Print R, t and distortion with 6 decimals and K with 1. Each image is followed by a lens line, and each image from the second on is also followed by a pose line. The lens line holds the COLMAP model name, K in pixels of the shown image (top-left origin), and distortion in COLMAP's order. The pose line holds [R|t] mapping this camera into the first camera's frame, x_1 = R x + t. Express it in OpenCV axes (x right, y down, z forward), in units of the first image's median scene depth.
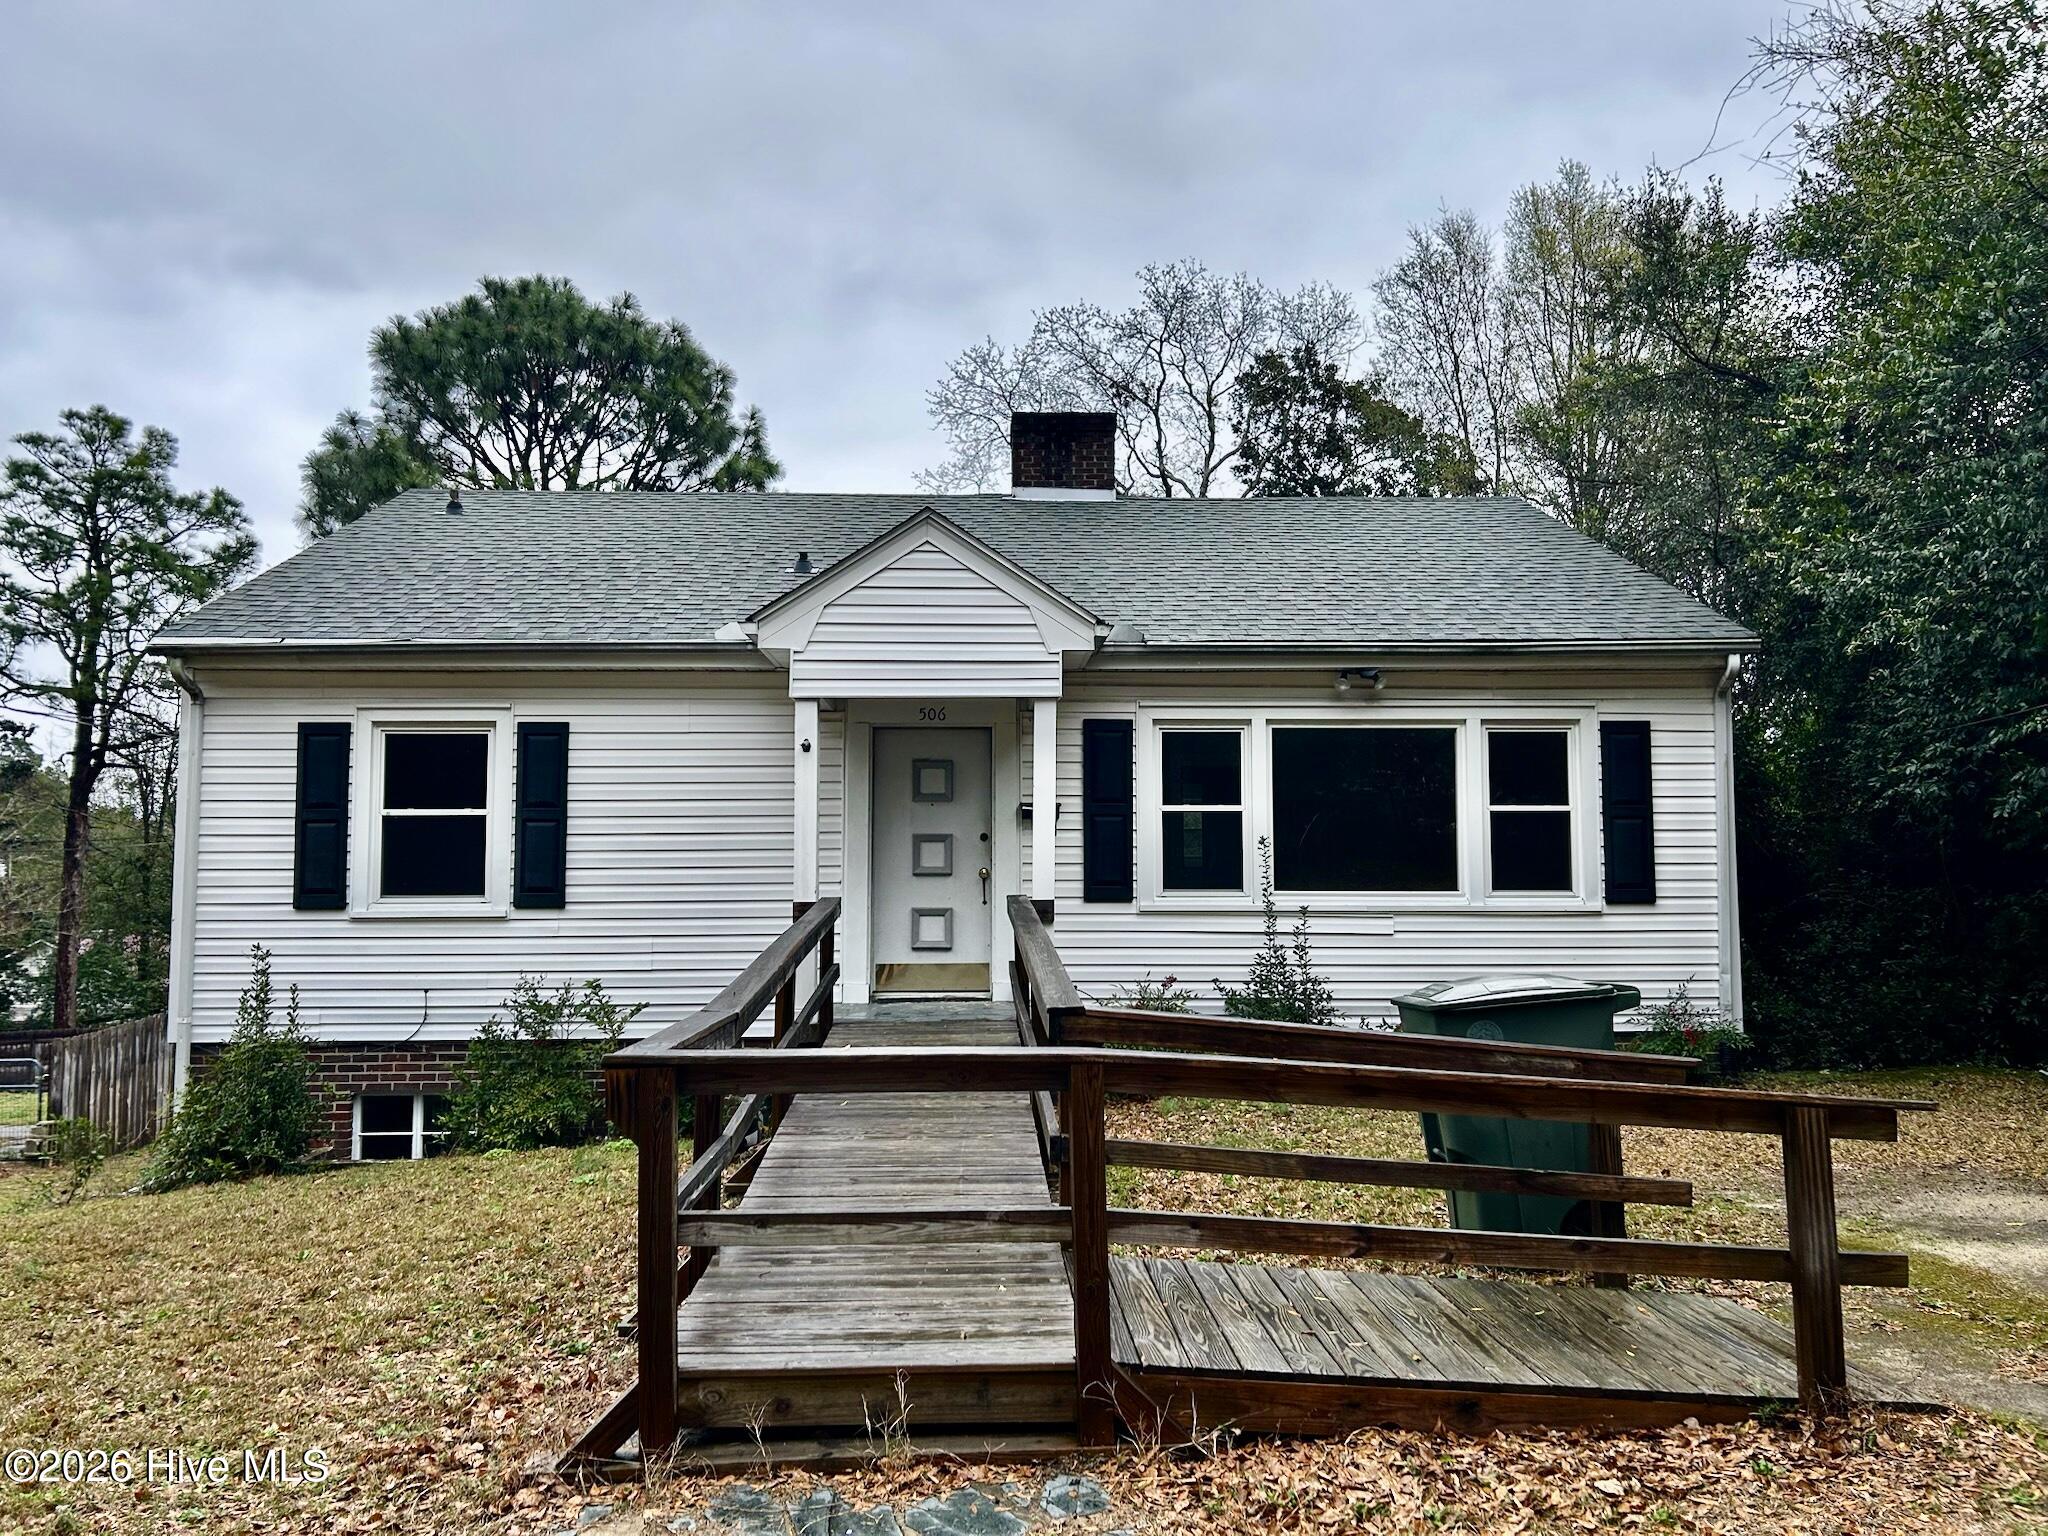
lens RADIAL K [[1551.7, 0, 1023.7], [0, 1551.7, 770.1], [0, 0, 1]] dist [0.031350, -0.016191]
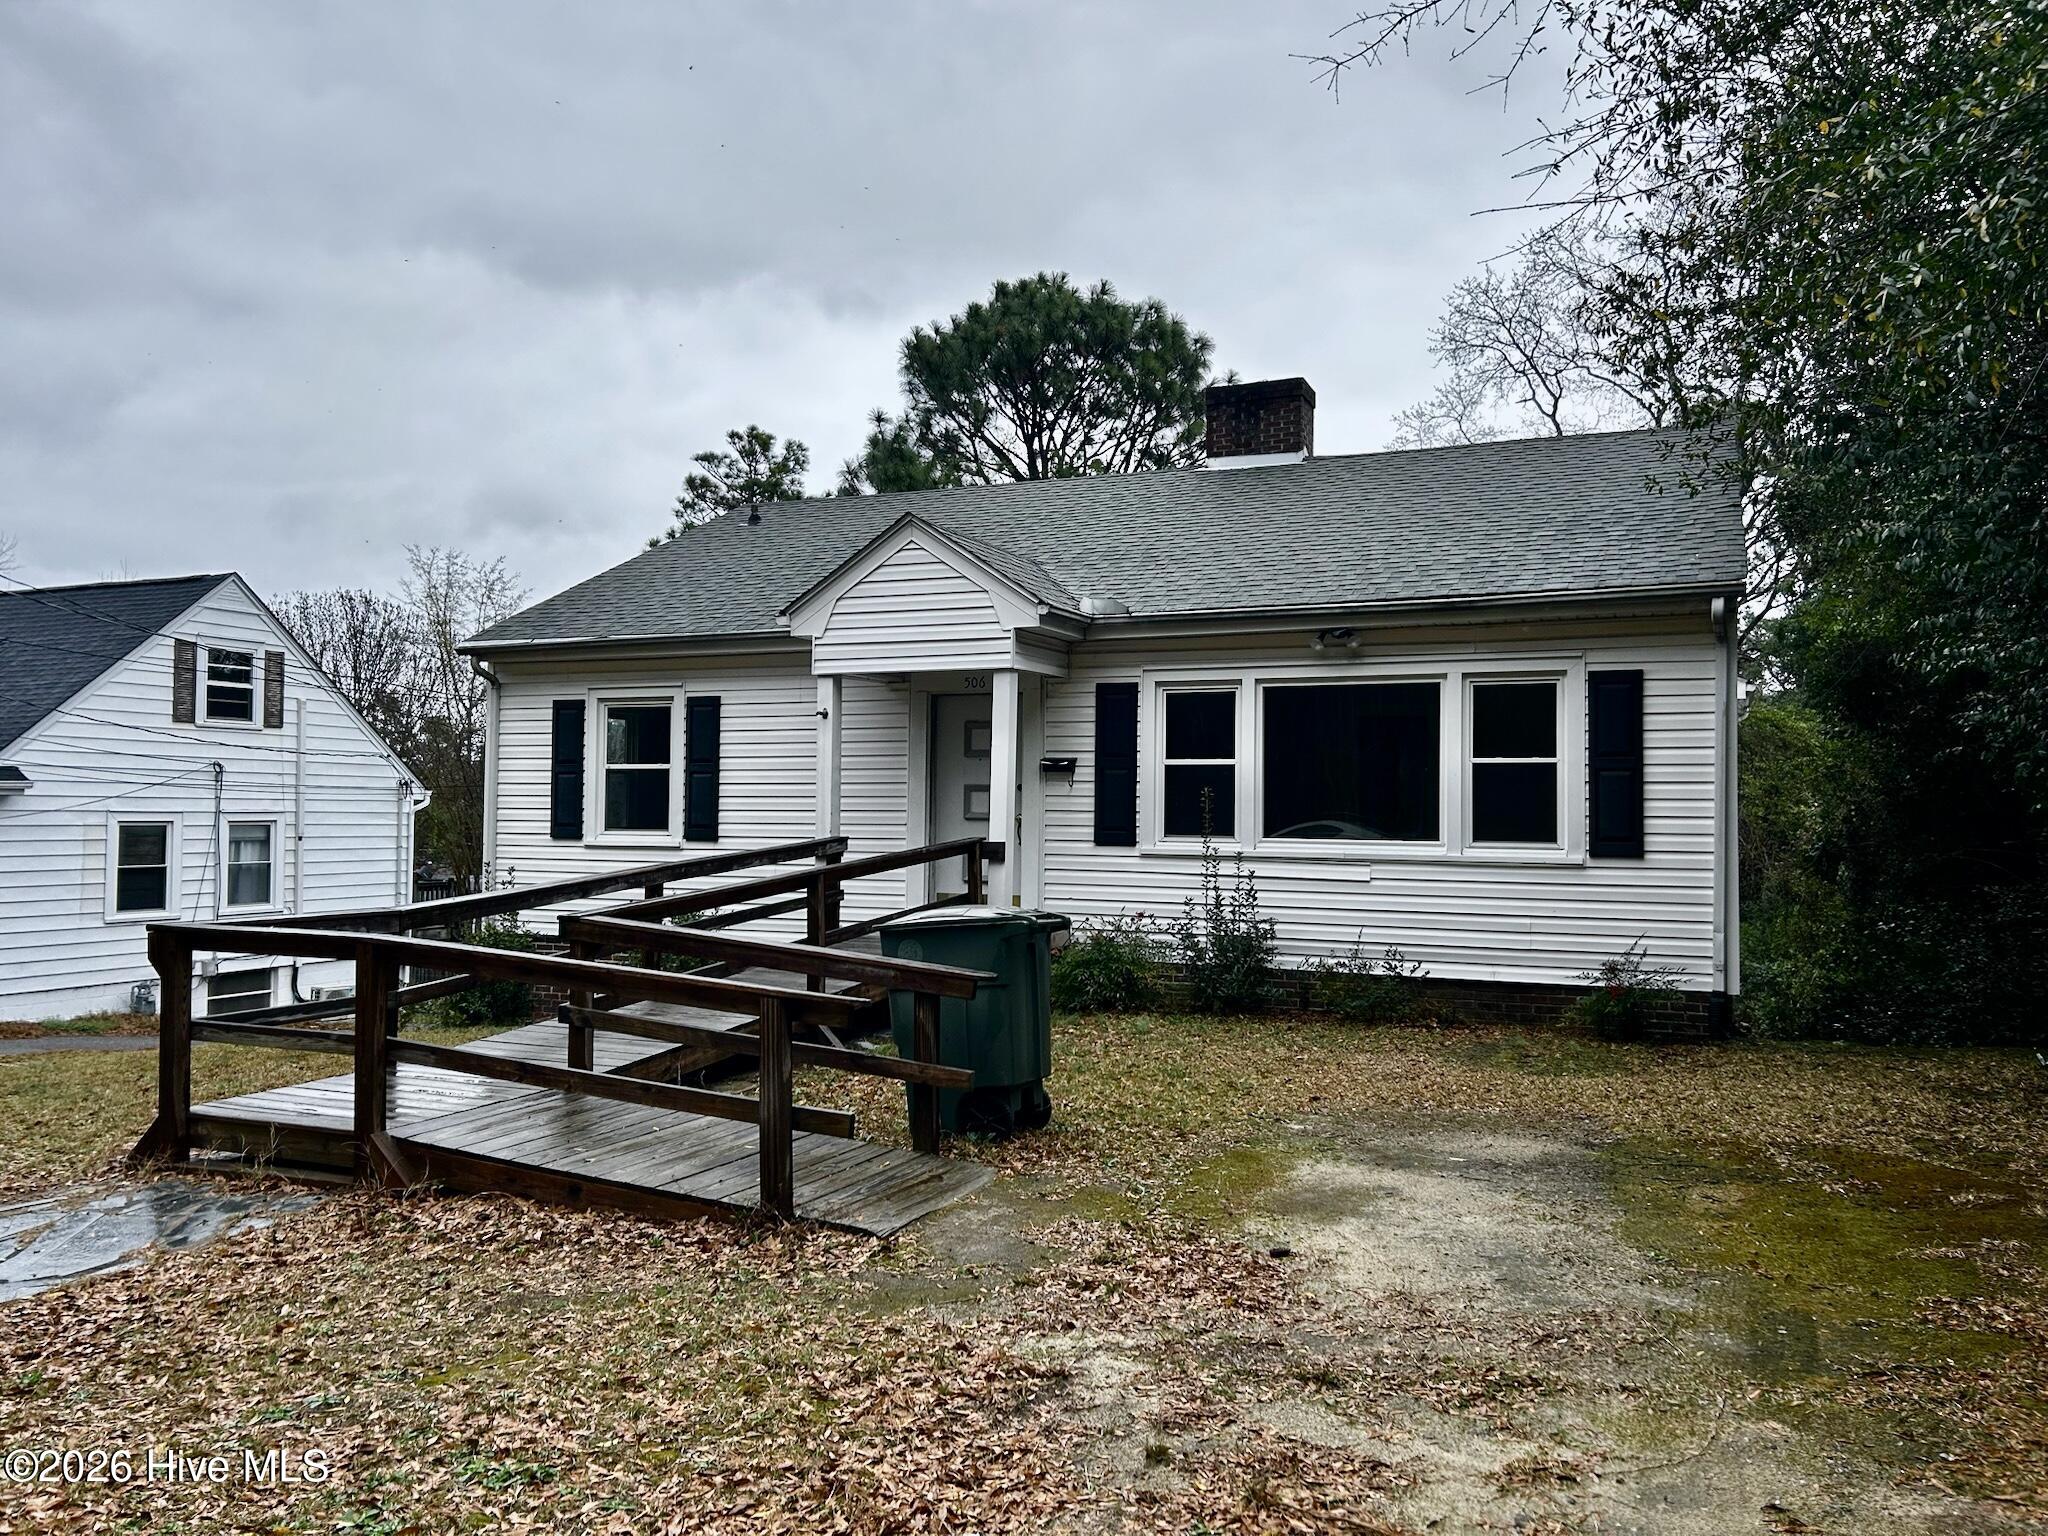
lens RADIAL K [[1551.7, 0, 1026.5], [0, 1551.7, 765.4], [0, 0, 1]] dist [0.031350, -0.016191]
pose [[0.903557, -0.002279, -0.428463, 0.473989], [0.017308, 0.999364, 0.031186, -0.009092], [0.428119, -0.035594, 0.903021, -0.043065]]
